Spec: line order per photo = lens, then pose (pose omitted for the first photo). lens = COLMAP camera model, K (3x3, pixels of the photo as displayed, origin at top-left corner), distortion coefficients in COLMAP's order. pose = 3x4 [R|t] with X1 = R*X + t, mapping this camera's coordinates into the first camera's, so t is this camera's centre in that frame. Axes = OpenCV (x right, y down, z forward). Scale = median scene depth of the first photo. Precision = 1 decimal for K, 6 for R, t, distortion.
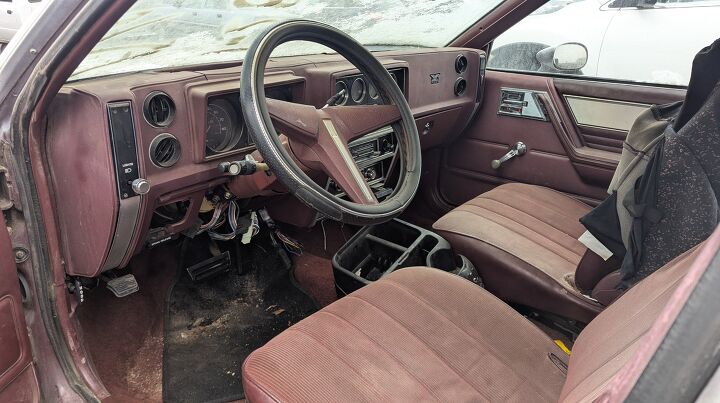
lens RADIAL K [[510.1, 0, 359.3], [0, 510.1, 204.5], [0, 0, 1]] dist [0.071894, -0.065165]
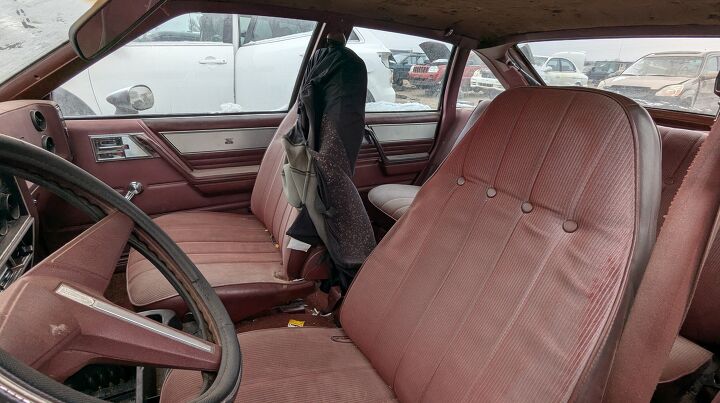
lens RADIAL K [[336.7, 0, 360.0], [0, 336.7, 201.5], [0, 0, 1]] dist [0.000560, -0.000058]
pose [[0.383985, -0.370200, 0.845877, -0.138548], [0.294951, 0.917287, 0.267561, -0.164301], [-0.874963, 0.146753, 0.461415, 0.341007]]
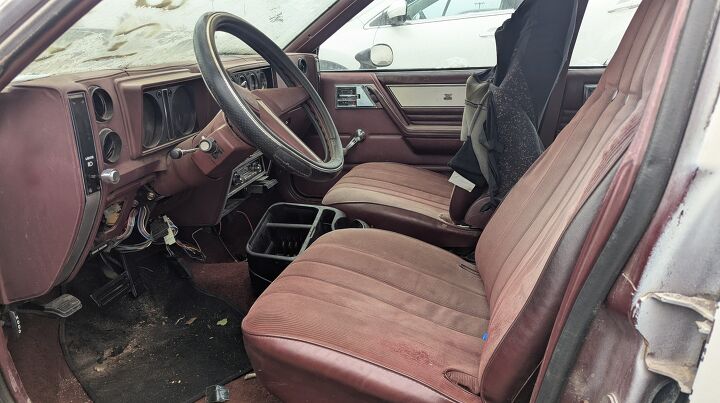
lens RADIAL K [[510.1, 0, 359.3], [0, 510.1, 204.5], [0, 0, 1]] dist [0.071894, -0.065165]
pose [[0.893257, -0.187152, 0.408736, -0.238406], [0.211612, 0.977239, -0.015001, 0.076535], [-0.396625, 0.099894, 0.912529, -0.050123]]
